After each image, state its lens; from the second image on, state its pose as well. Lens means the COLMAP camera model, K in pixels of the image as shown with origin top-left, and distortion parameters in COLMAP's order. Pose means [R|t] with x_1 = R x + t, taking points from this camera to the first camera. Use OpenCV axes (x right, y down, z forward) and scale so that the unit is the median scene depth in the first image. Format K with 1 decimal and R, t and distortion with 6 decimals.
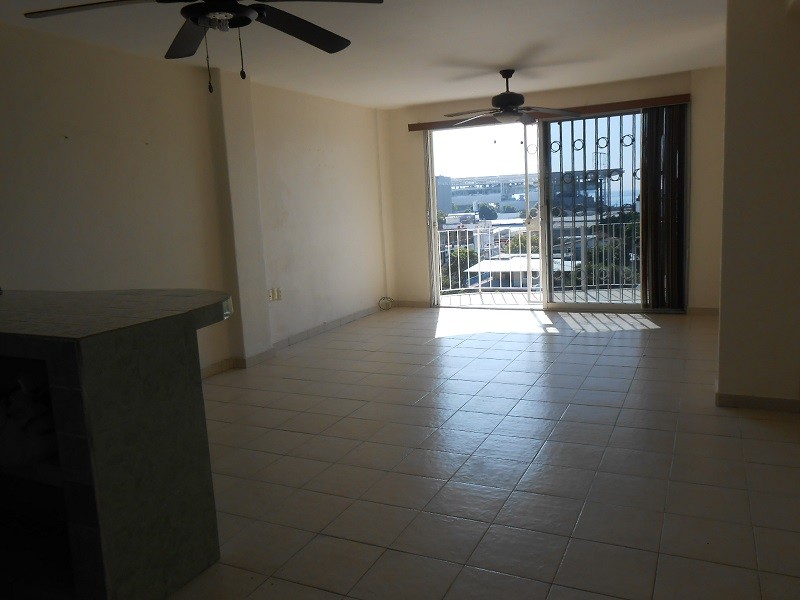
lens RADIAL K [[629.4, 0, 405.7], [0, 629.4, 302.4], [0, 0, 1]] dist [0.002488, 0.001974]
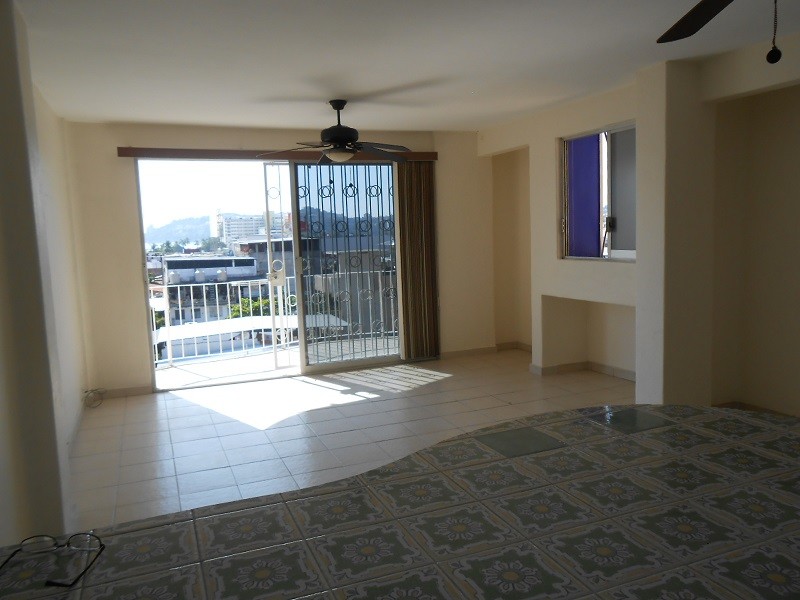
lens RADIAL K [[629.4, 0, 401.9], [0, 629.4, 294.3], [0, 0, 1]] dist [0.002488, 0.001974]
pose [[0.670764, -0.049233, 0.740035, -0.304698], [0.118381, 0.992109, -0.041297, -0.042003], [-0.732162, 0.115307, 0.671300, 0.273108]]
